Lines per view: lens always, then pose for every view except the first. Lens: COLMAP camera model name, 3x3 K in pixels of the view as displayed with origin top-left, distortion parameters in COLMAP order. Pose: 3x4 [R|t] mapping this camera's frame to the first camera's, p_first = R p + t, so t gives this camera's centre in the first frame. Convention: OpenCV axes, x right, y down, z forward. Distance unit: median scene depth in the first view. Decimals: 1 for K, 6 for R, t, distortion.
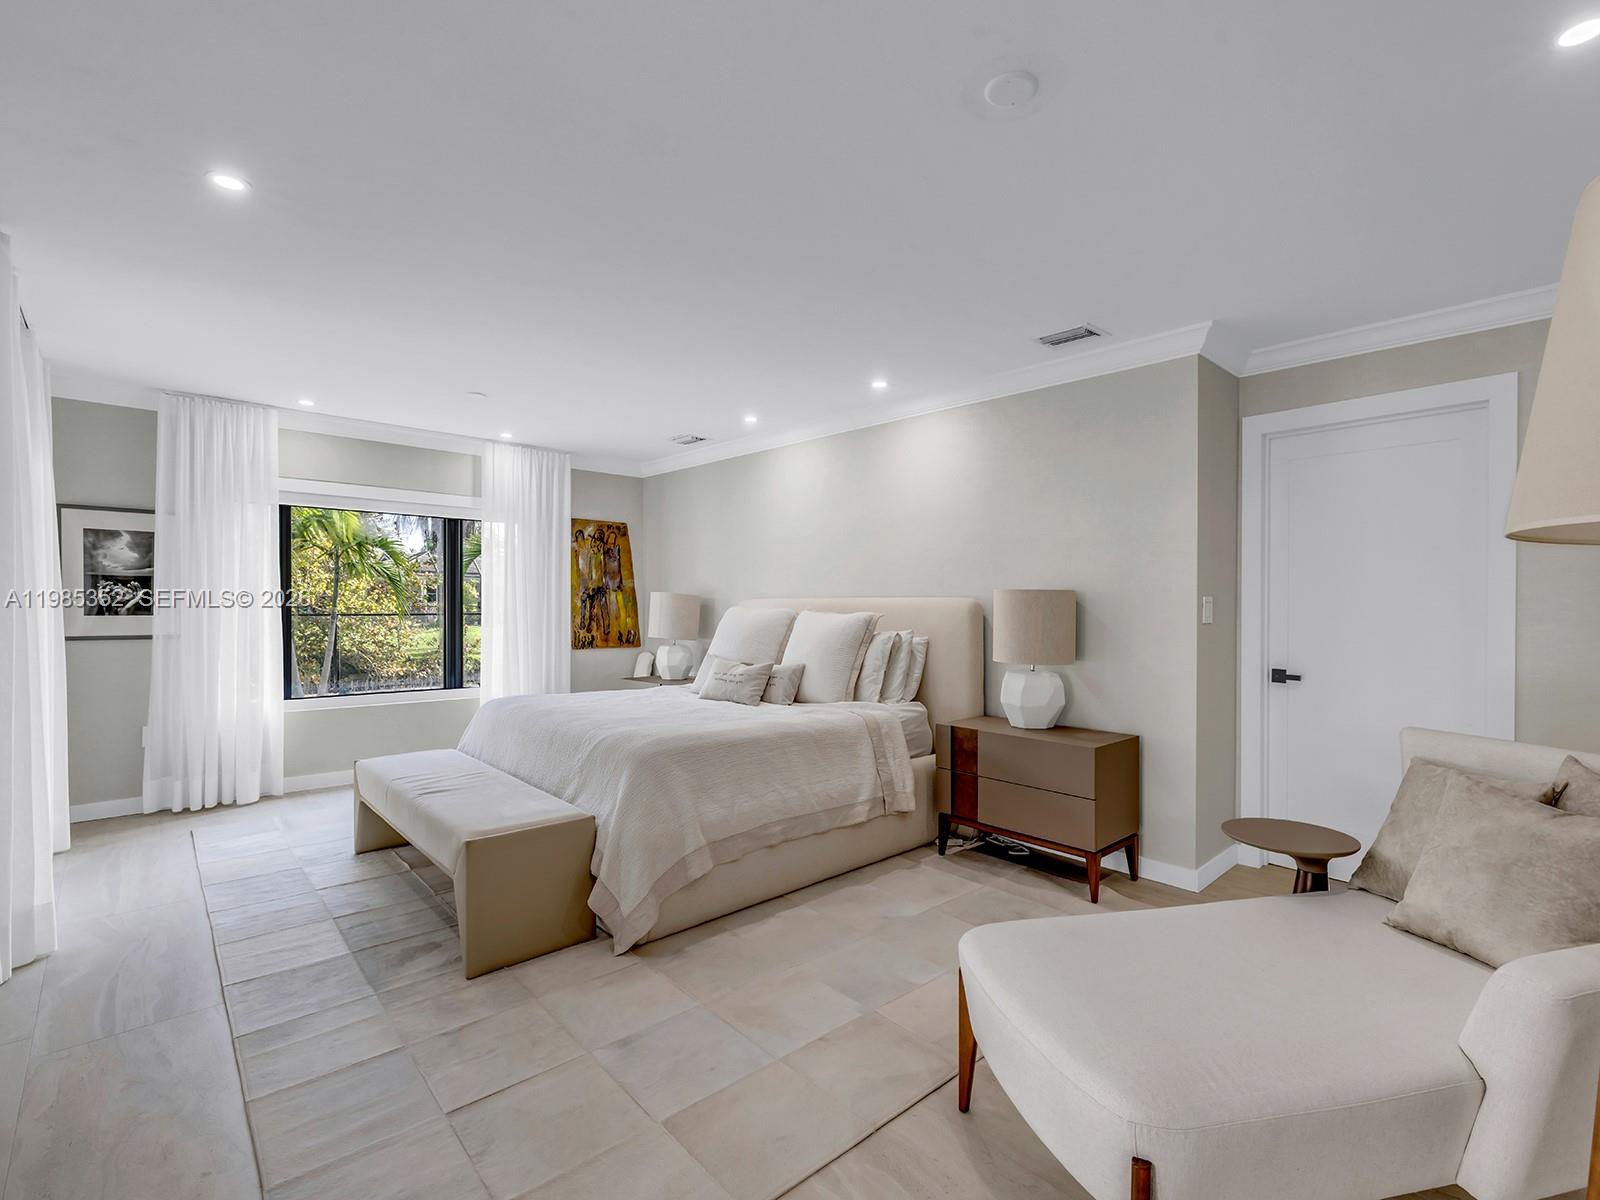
lens RADIAL K [[754.2, 0, 800.0], [0, 754.2, 600.0], [0, 0, 1]] dist [-0.000001, -0.000020]
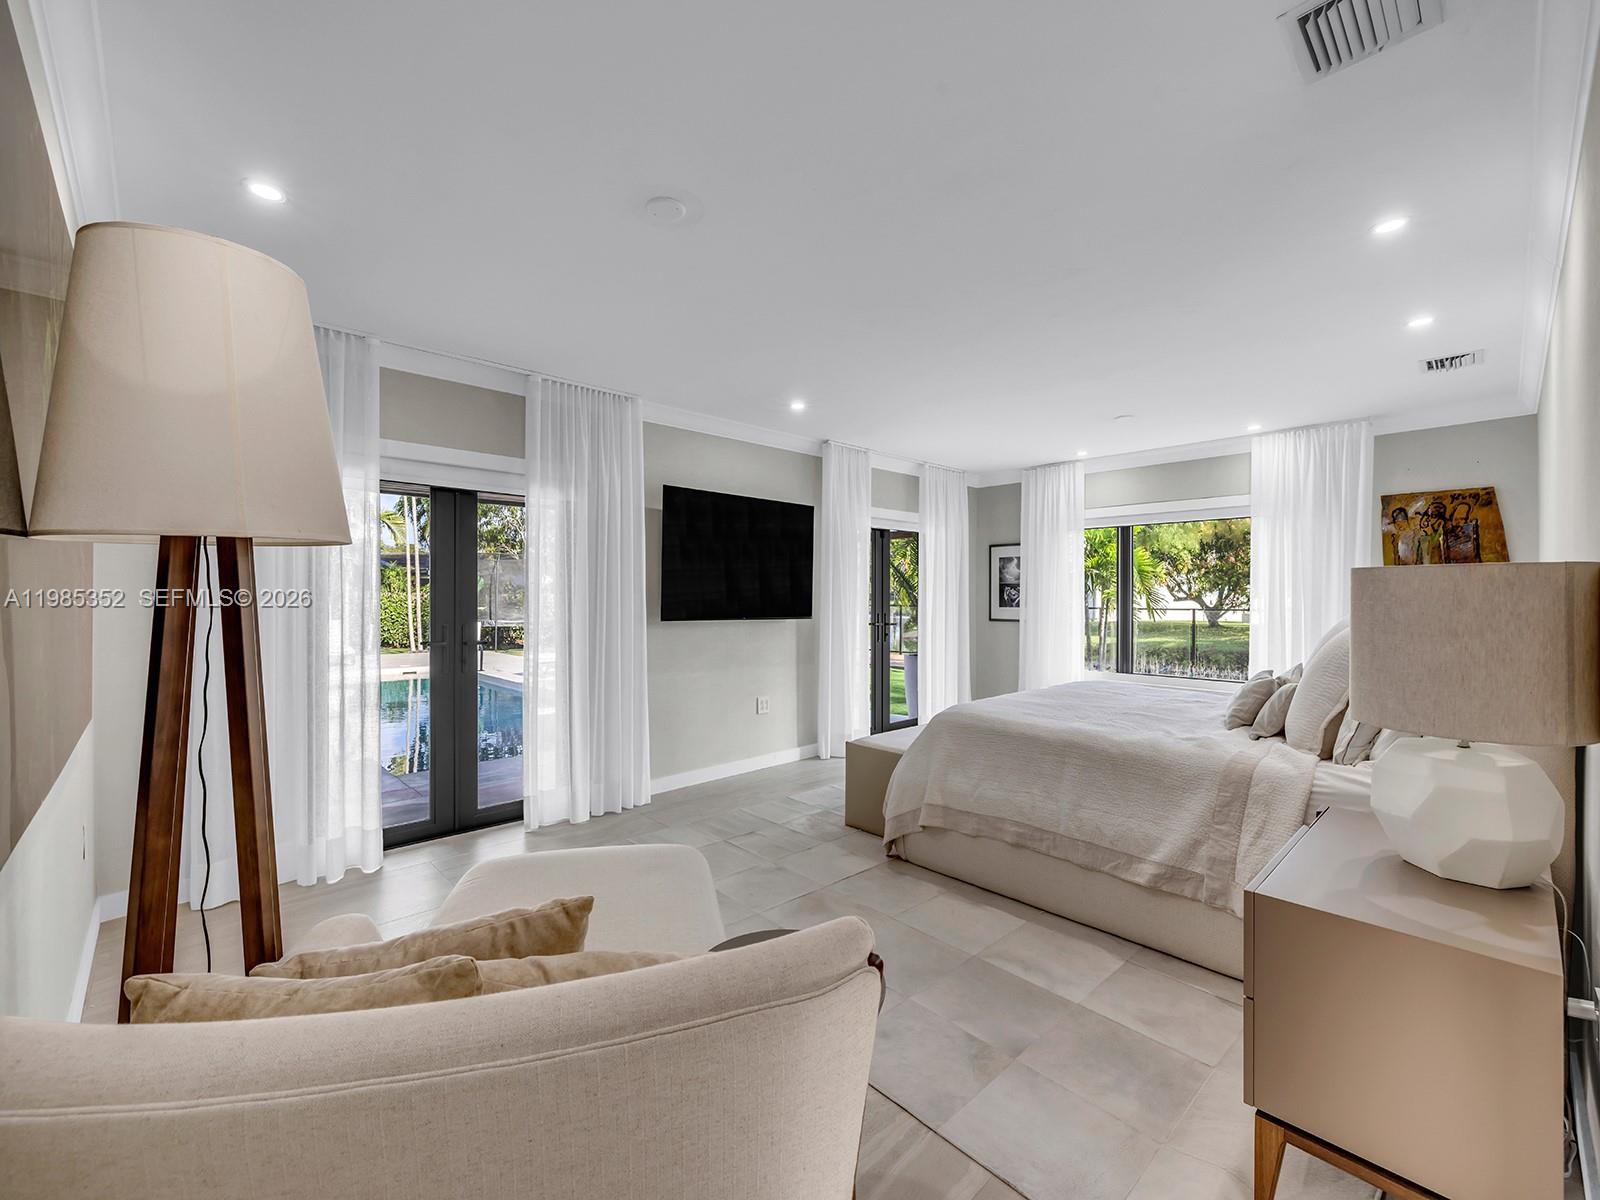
lens RADIAL K [[668.6, 0, 793.6], [0, 668.6, 600.0], [0, 0, 1]] dist [-0.000054, 0.000072]
pose [[-0.003910, -0.001450, -0.999991, 0.566299], [0.003151, 0.999994, -0.001463, 0.004900], [0.999987, -0.003157, -0.003905, 0.486202]]
